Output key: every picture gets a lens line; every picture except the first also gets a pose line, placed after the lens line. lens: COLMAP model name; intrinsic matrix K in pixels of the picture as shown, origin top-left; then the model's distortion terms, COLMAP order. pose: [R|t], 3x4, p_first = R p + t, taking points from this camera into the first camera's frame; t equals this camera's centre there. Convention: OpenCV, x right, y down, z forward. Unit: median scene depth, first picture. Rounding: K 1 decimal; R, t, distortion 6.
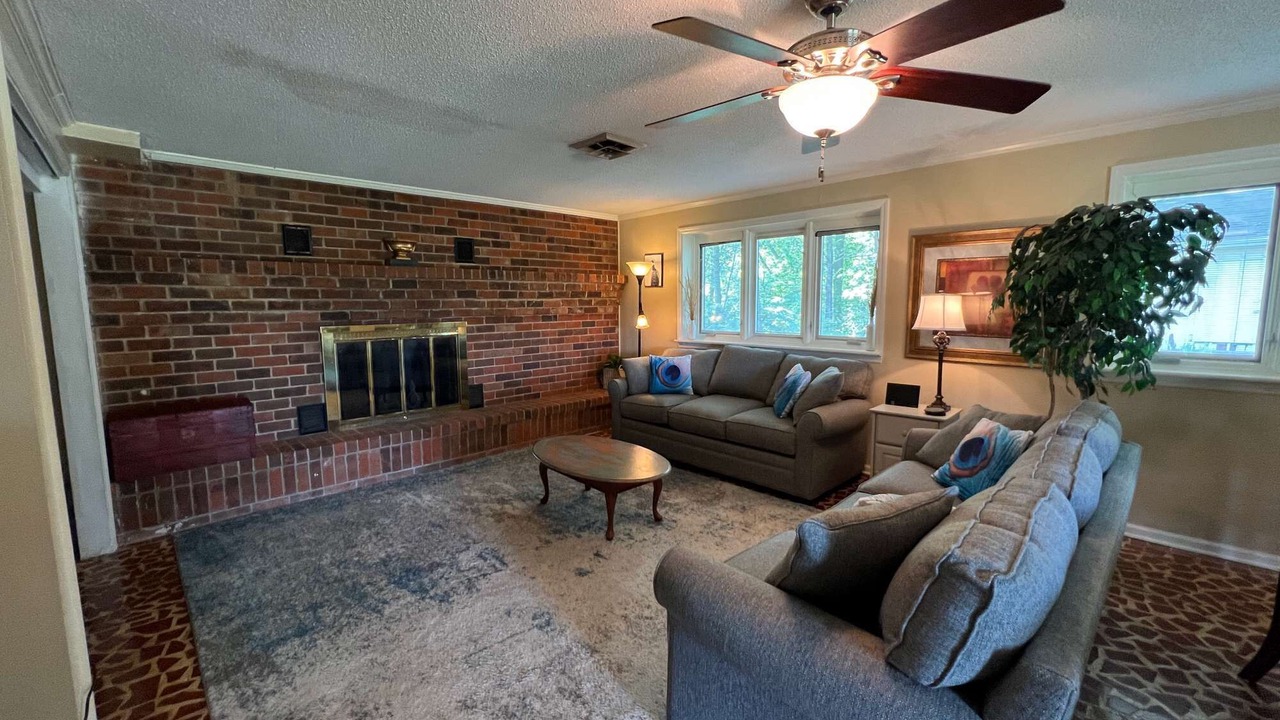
lens RADIAL K [[509.4, 0, 633.3], [0, 509.4, 359.7], [0, 0, 1]] dist [-0.002620, -0.000436]
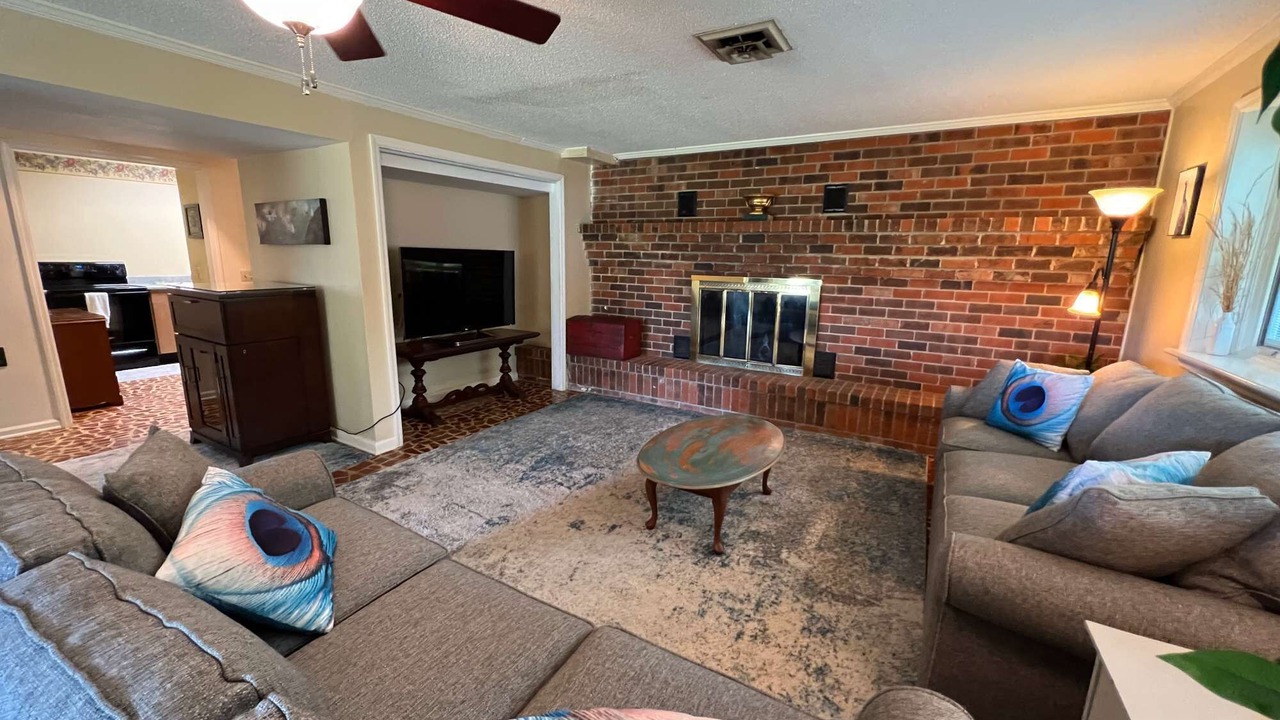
lens RADIAL K [[509.4, 0, 644.2], [0, 509.4, 360.2], [0, 0, 1]] dist [-0.002620, -0.000436]
pose [[0.276022, 0.208936, -0.938167, 0.531132], [-0.131092, 0.975149, 0.178603, -0.065698], [0.952169, 0.073688, 0.296552, 0.519028]]
